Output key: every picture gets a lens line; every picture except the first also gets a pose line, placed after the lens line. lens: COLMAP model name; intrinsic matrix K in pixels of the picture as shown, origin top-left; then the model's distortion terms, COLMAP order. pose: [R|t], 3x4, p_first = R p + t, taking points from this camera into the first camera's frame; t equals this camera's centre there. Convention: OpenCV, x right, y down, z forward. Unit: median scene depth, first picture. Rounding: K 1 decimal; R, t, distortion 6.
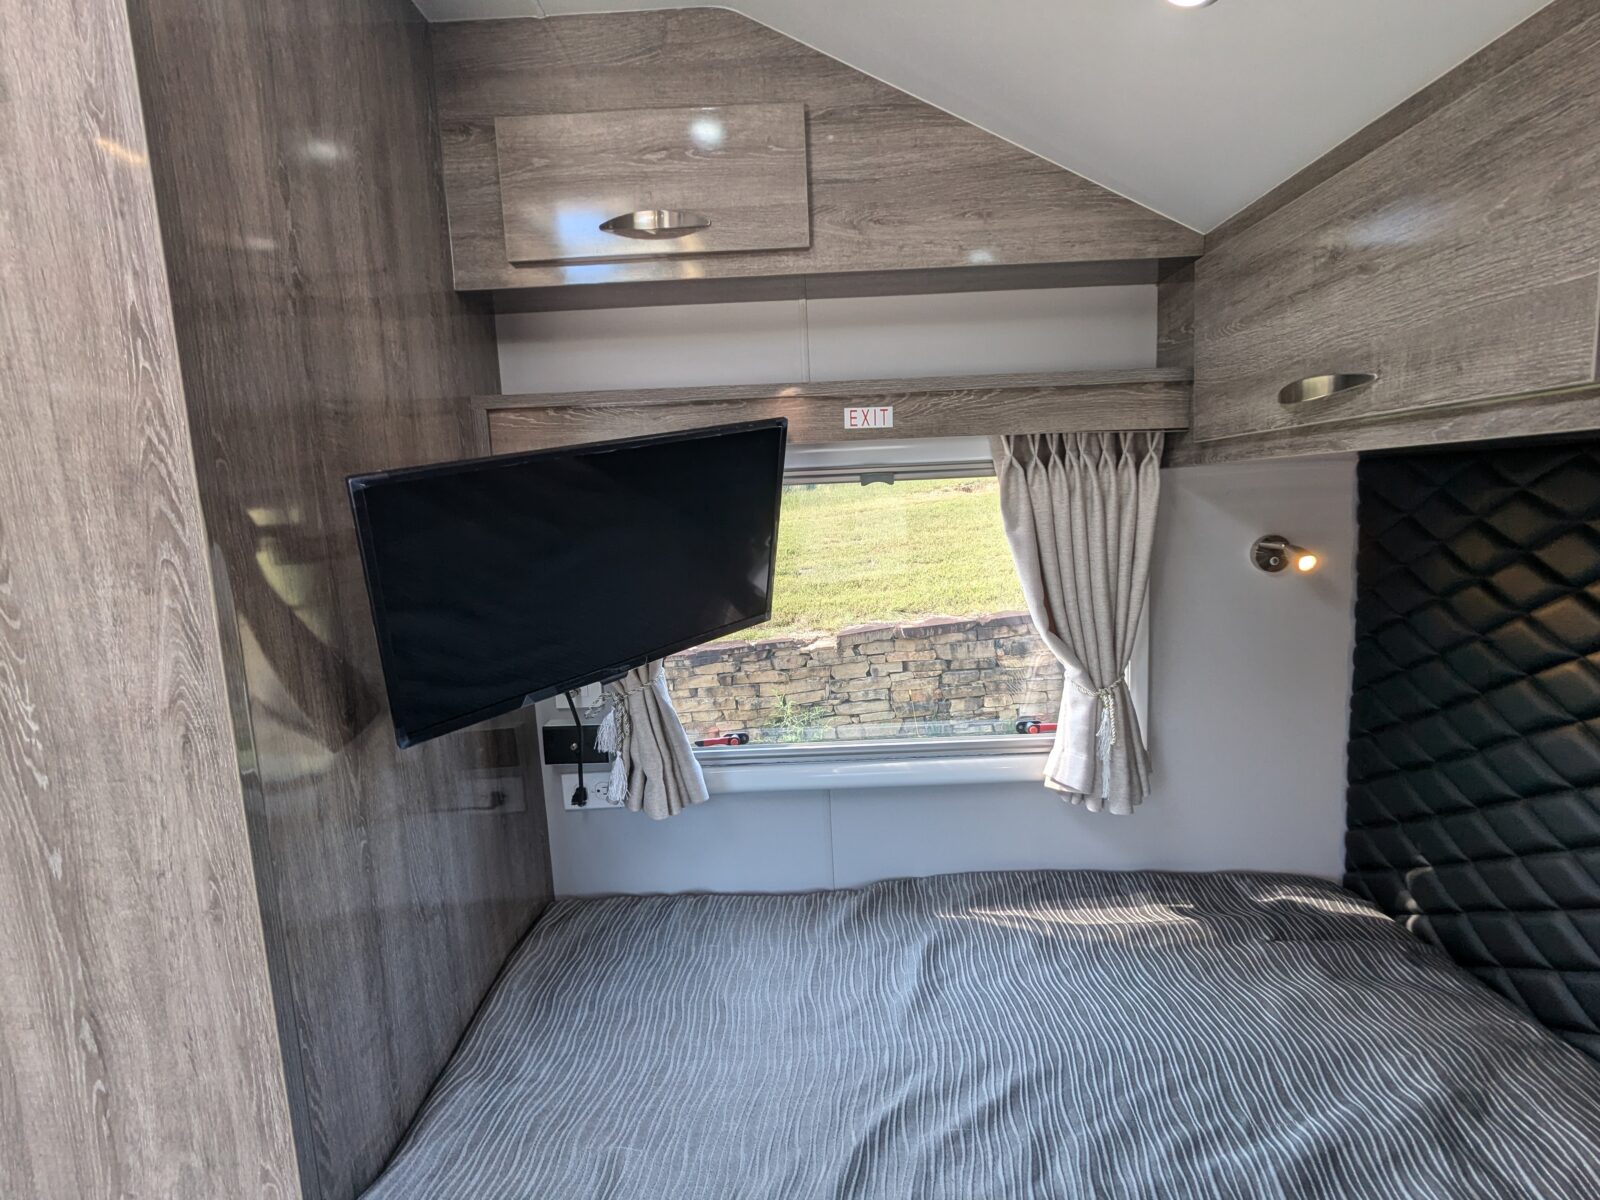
lens RADIAL K [[760.2, 0, 797.4], [0, 760.2, 600.9], [0, 0, 1]] dist [-0.002361, 0.001450]
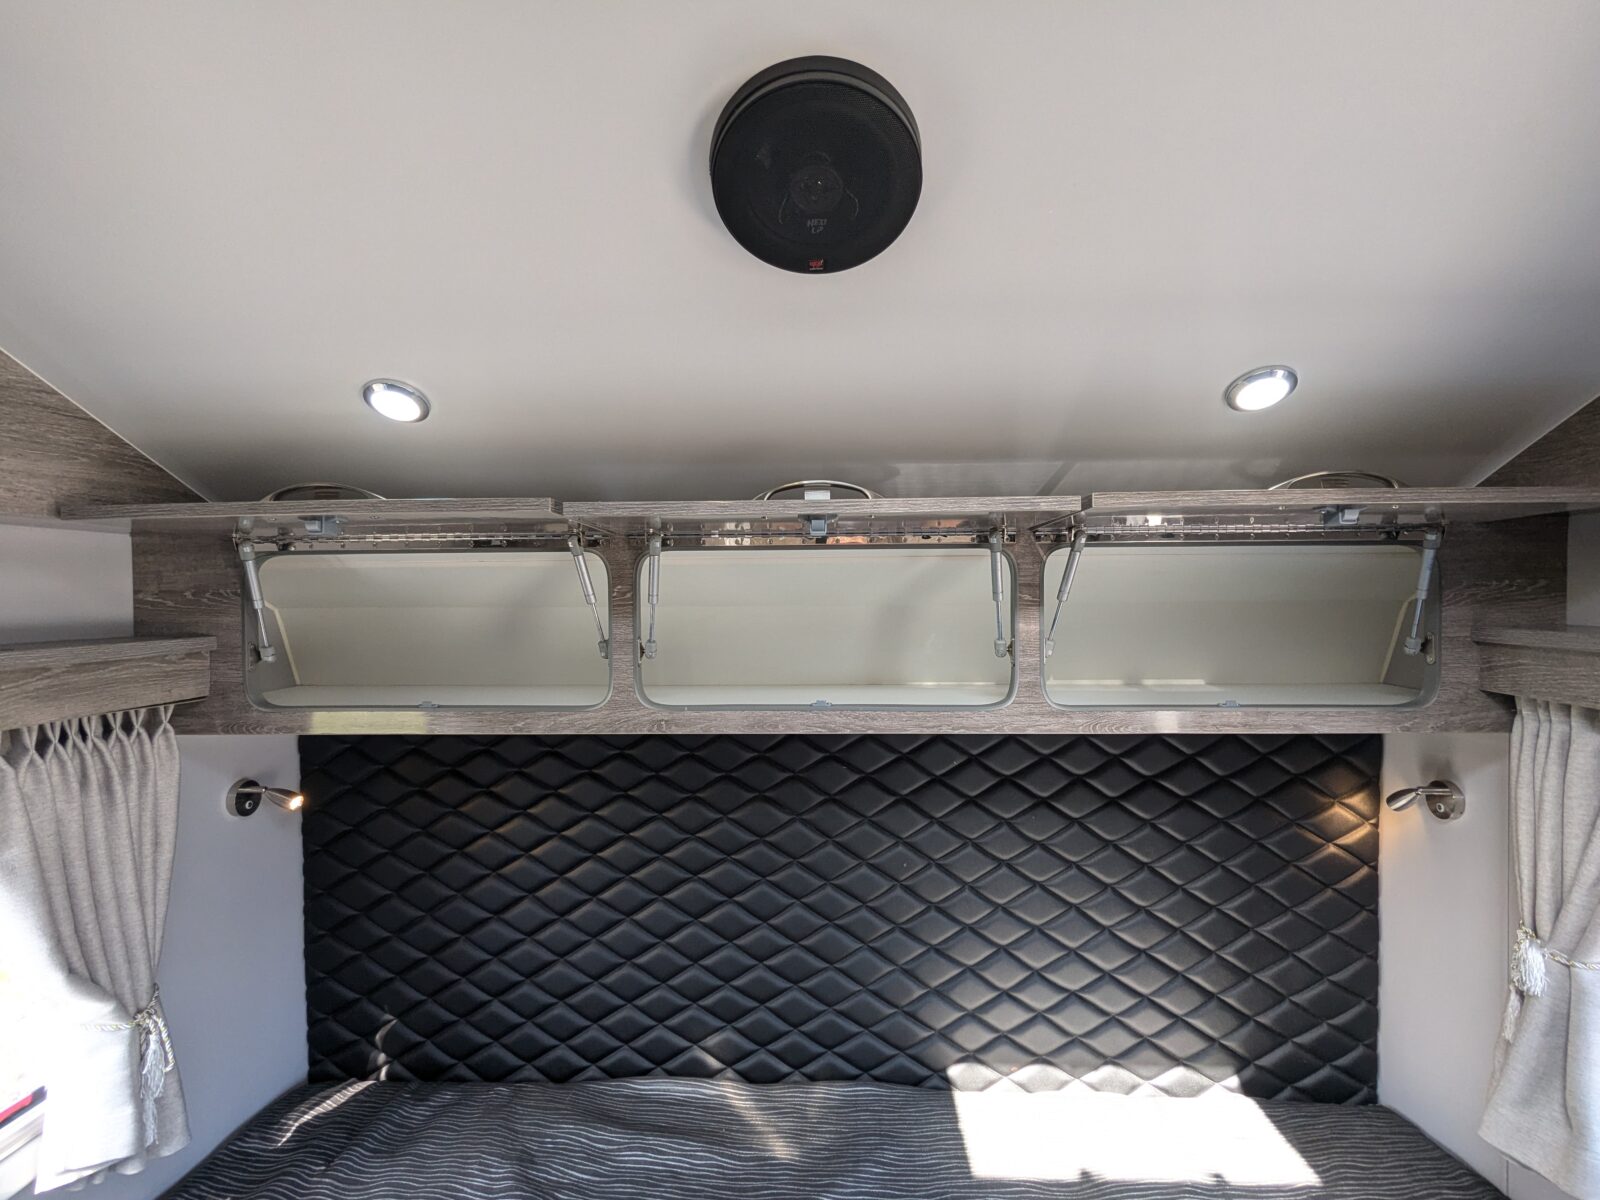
lens RADIAL K [[758.6, 0, 800.6], [0, 758.6, 599.1], [0, 0, 1]] dist [-0.002135, 0.002058]
pose [[0.032956, 0.027777, 0.999071, -0.411330], [0.138451, 0.989849, -0.032088, -0.201926], [-0.989821, 0.139380, 0.028776, 0.188461]]
